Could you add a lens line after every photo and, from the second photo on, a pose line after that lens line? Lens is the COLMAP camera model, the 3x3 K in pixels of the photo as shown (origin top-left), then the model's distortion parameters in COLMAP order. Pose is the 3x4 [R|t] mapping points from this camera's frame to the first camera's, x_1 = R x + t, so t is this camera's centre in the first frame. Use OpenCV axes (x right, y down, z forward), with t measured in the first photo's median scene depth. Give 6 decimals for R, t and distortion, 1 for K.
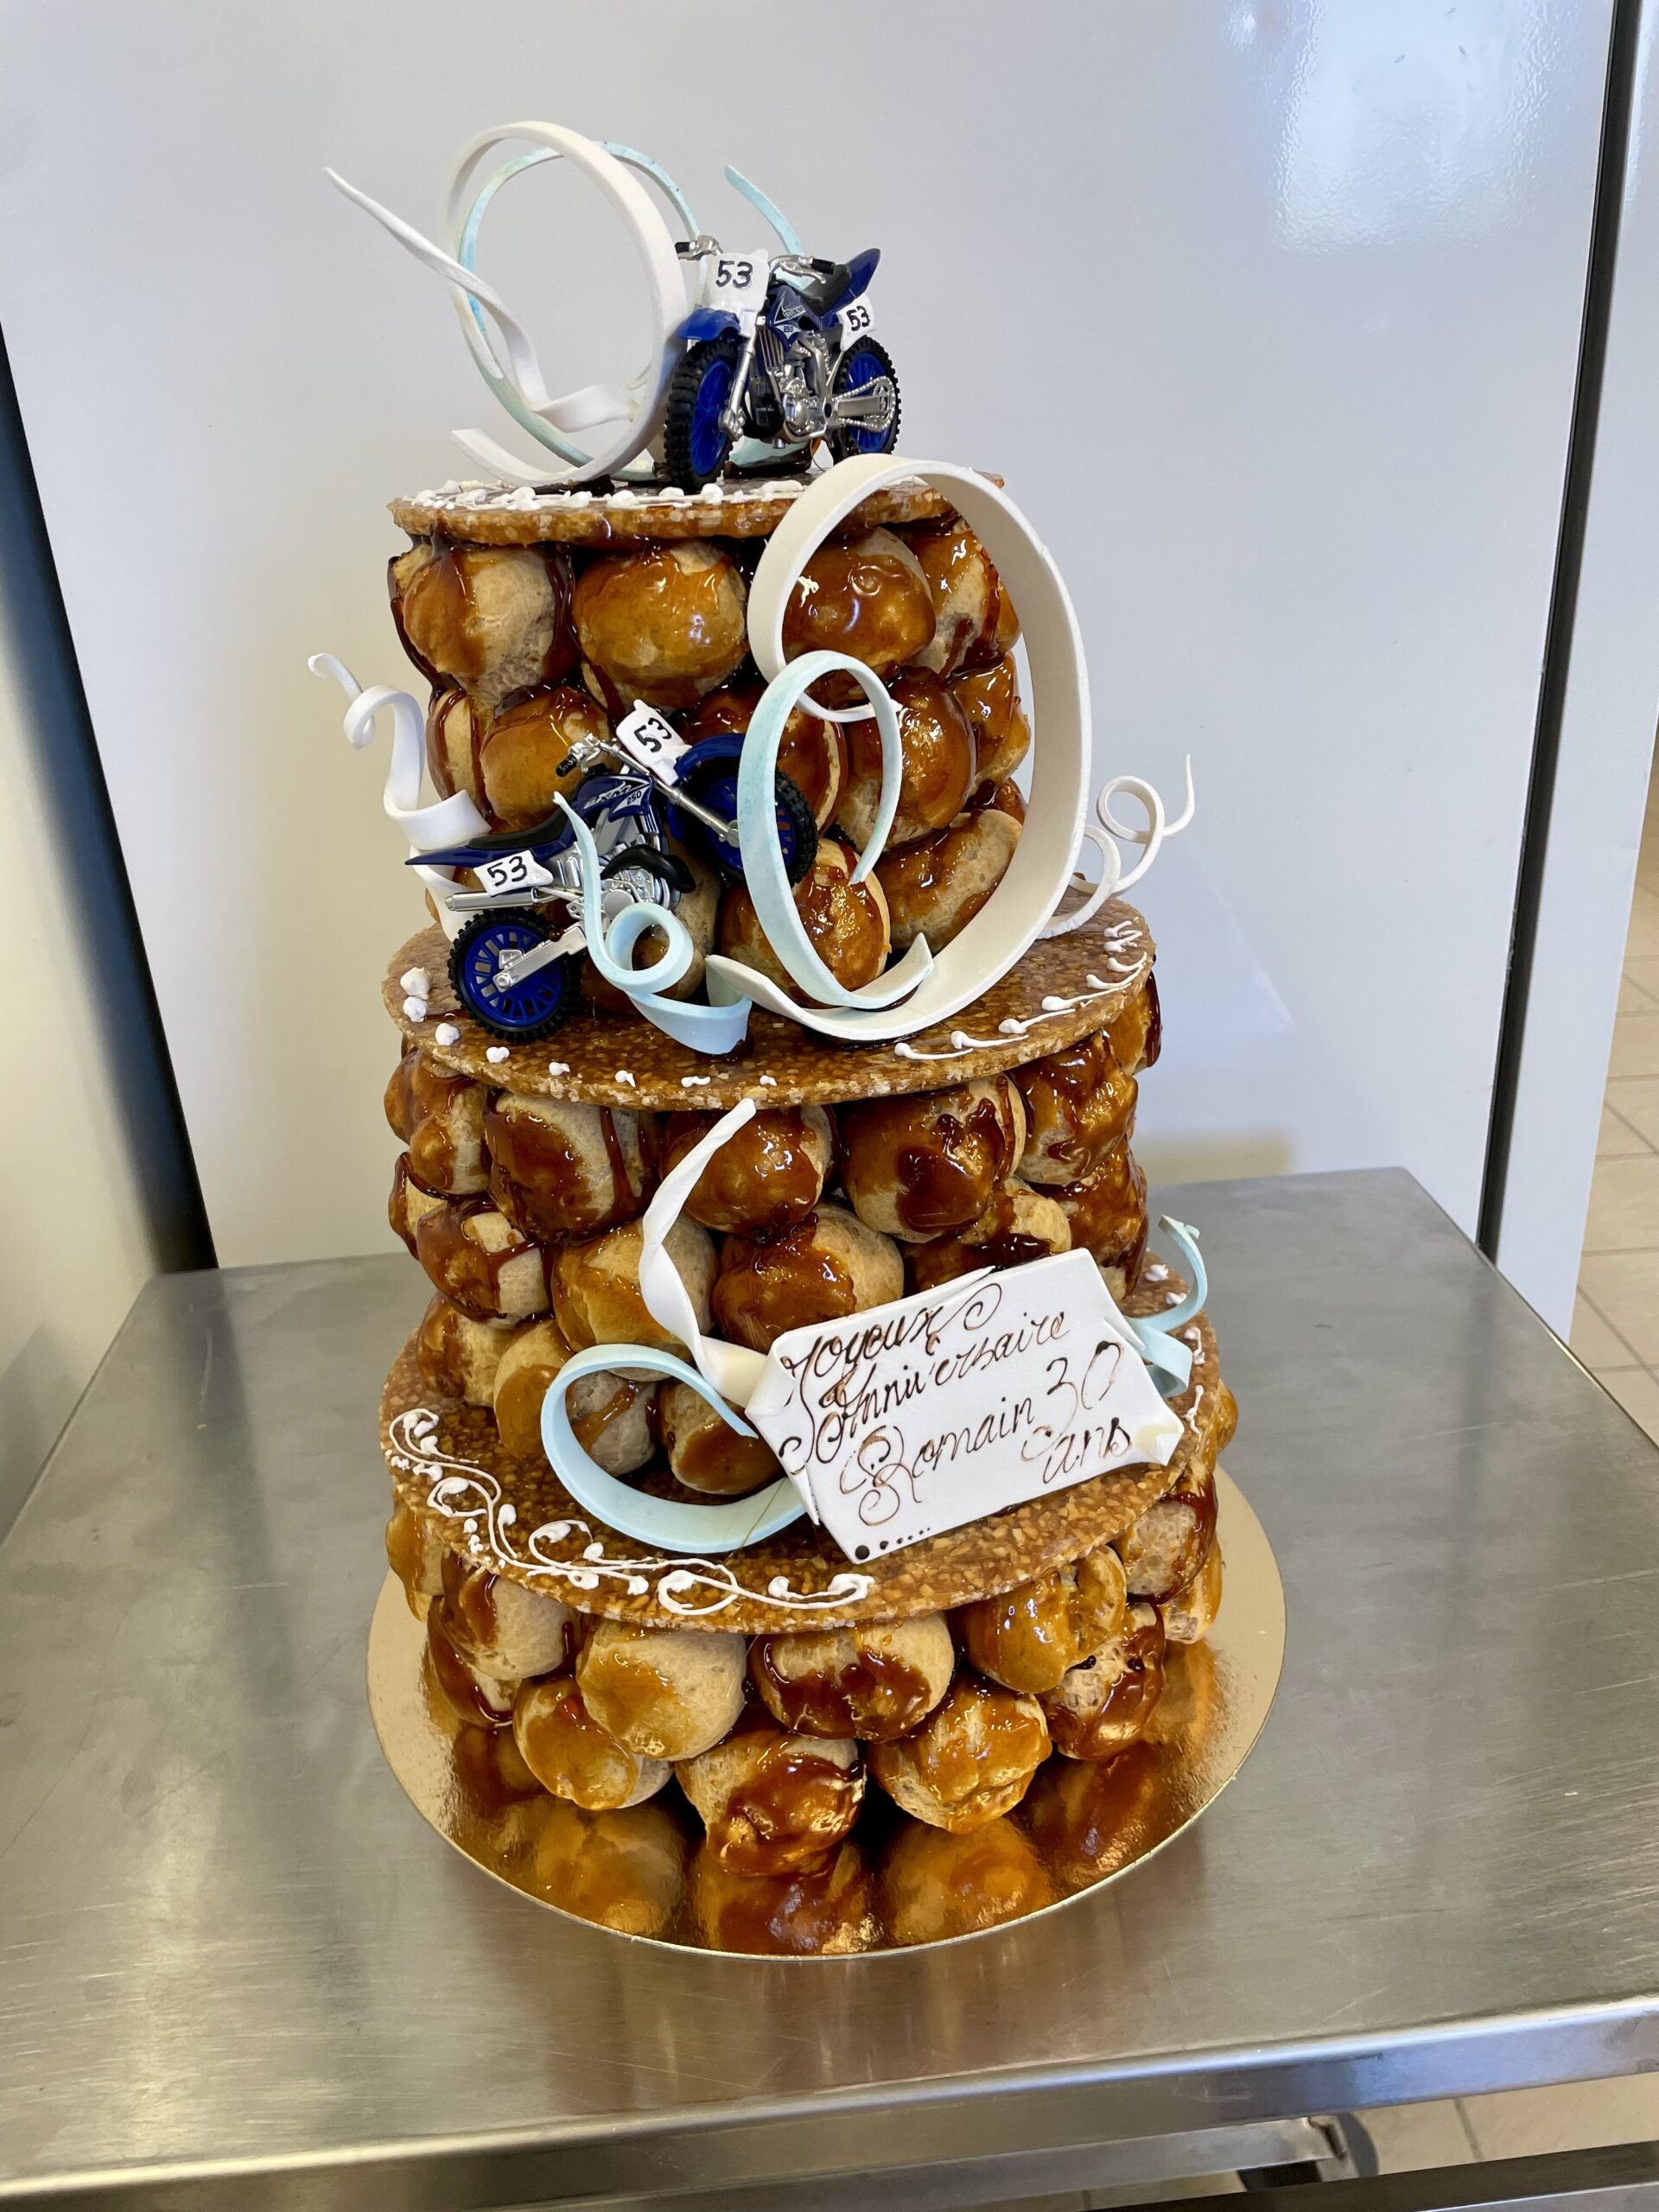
lens RADIAL K [[1696.3, 0, 821.5], [0, 1696.3, 1108.6], [0, 0, 1]] dist [0.043769, -0.072646]
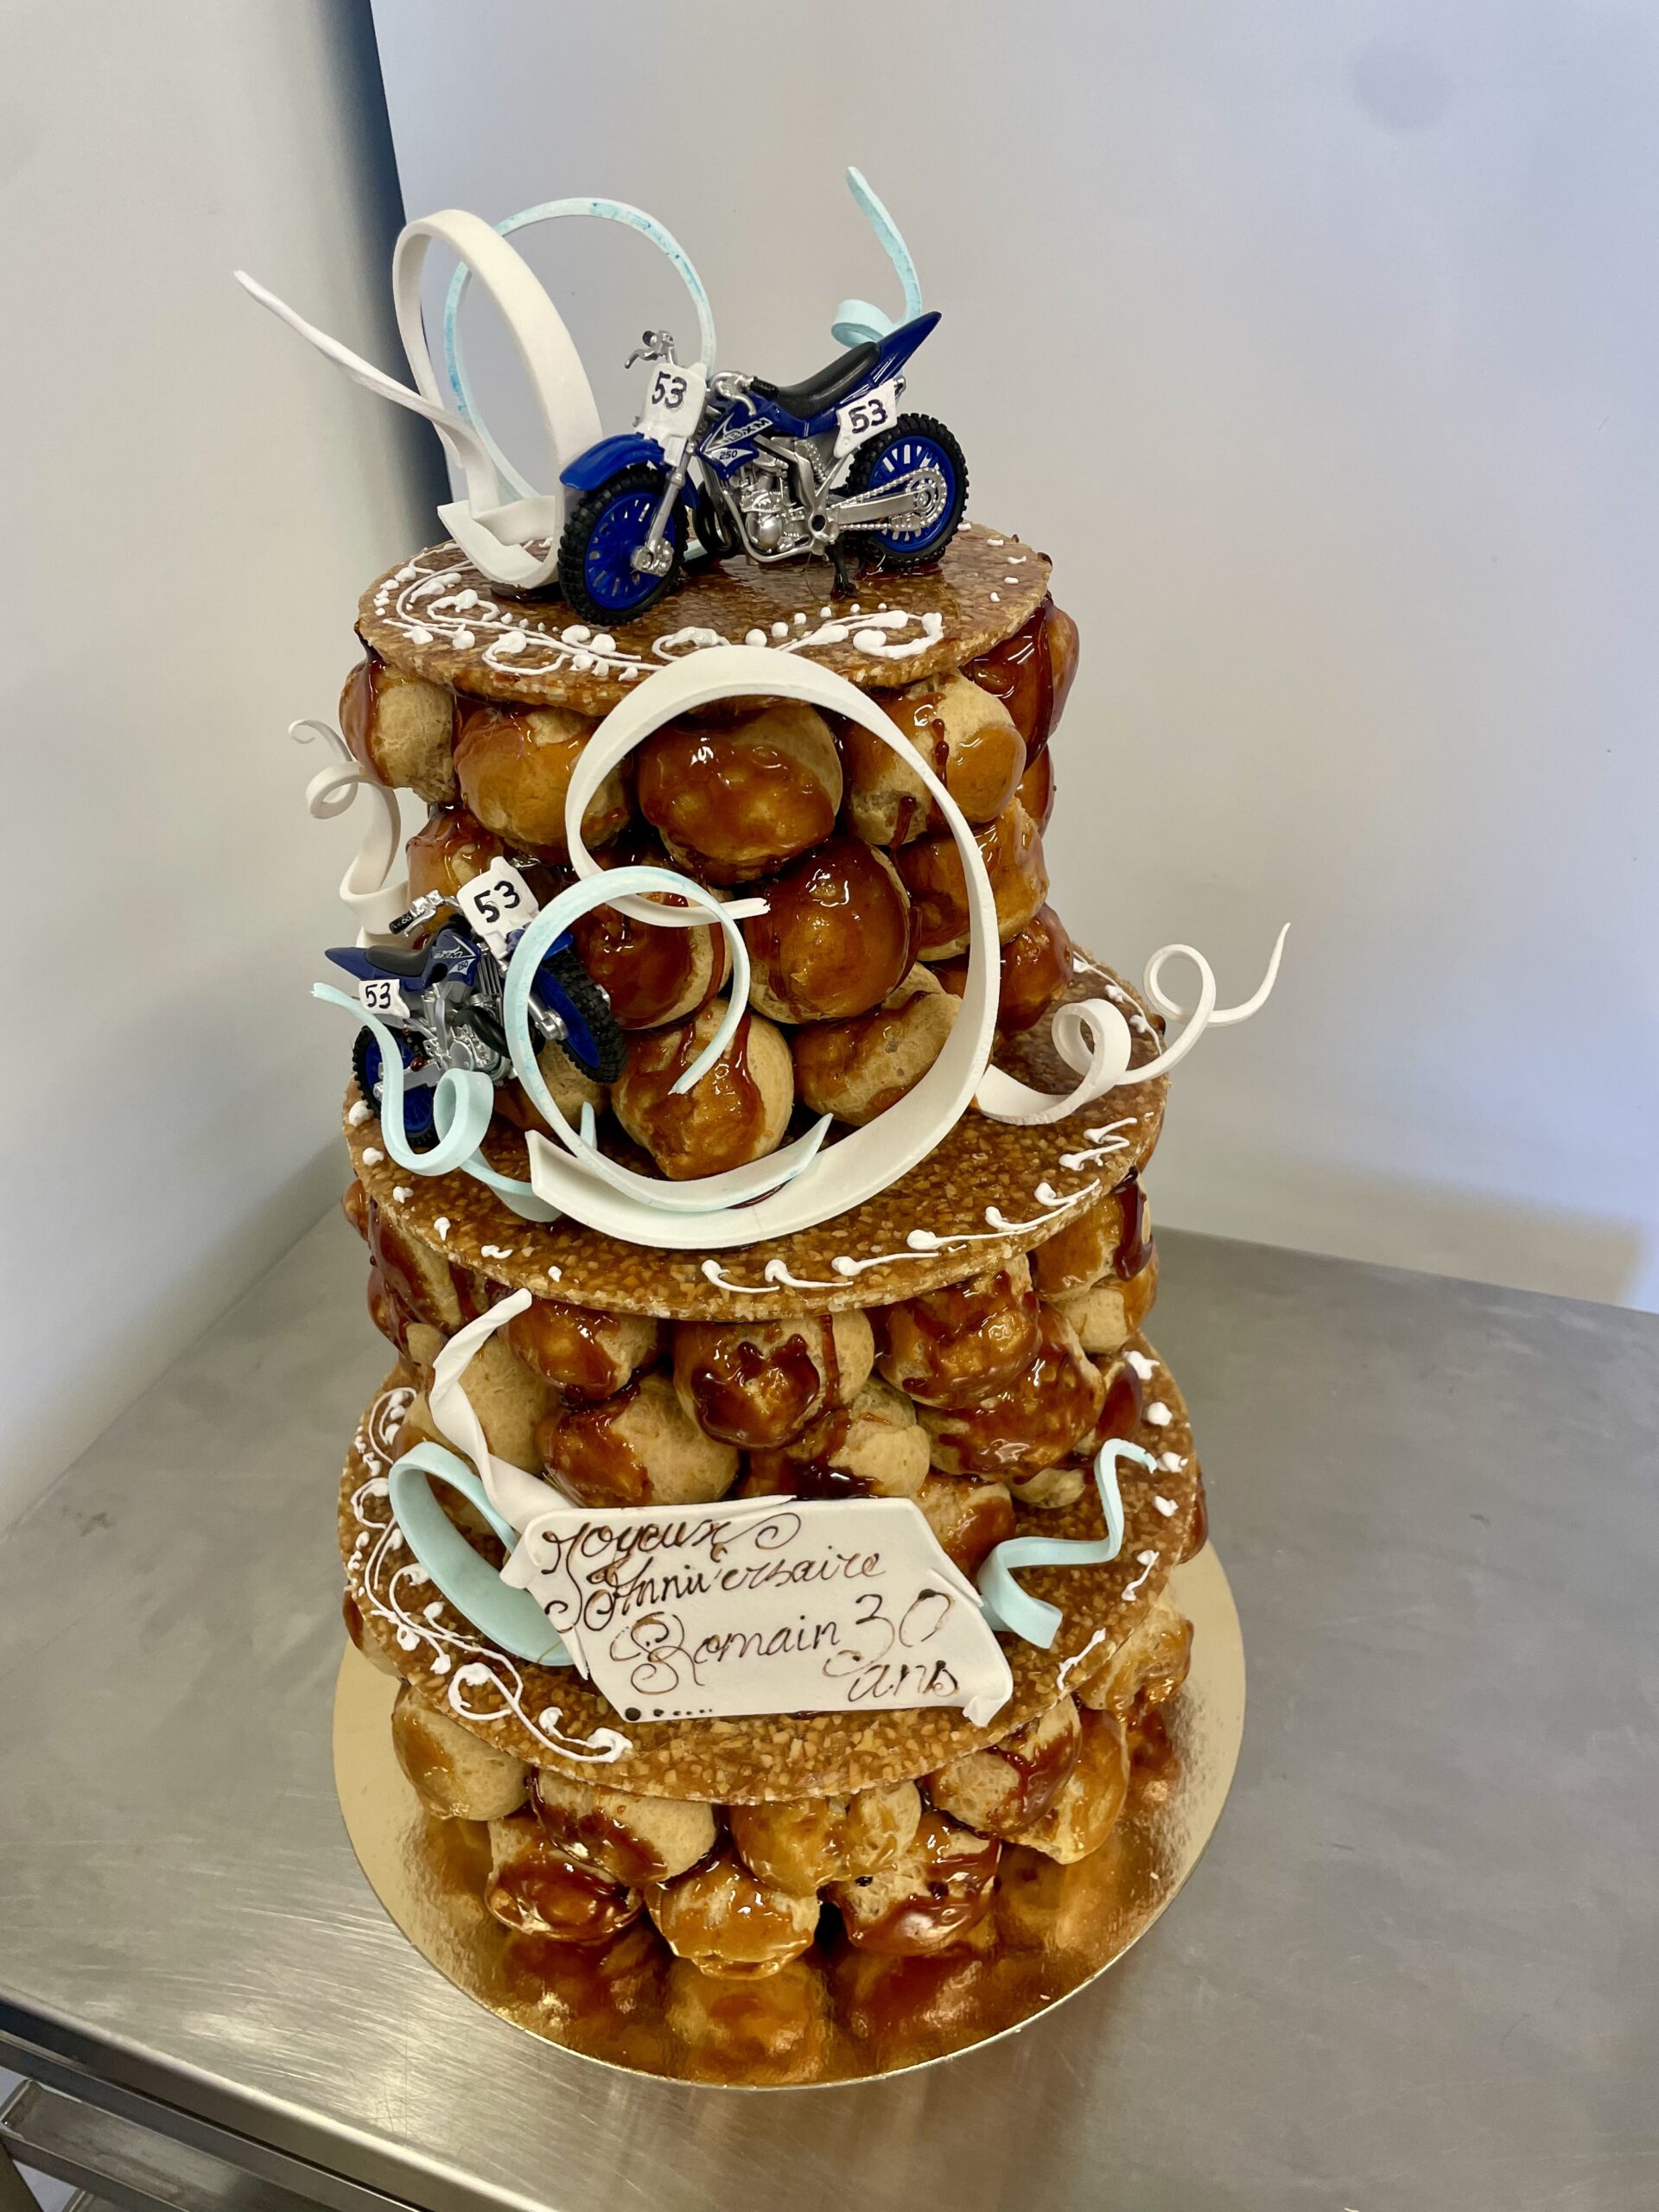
lens RADIAL K [[1696.3, 0, 836.2], [0, 1696.3, 1086.1], [0, 0, 1]] dist [0.043769, -0.072646]
pose [[0.907155, 0.236326, -0.348166, 0.396696], [-0.173717, 0.963926, 0.201665, -0.319487], [0.383266, -0.122459, 0.915484, 0.176587]]
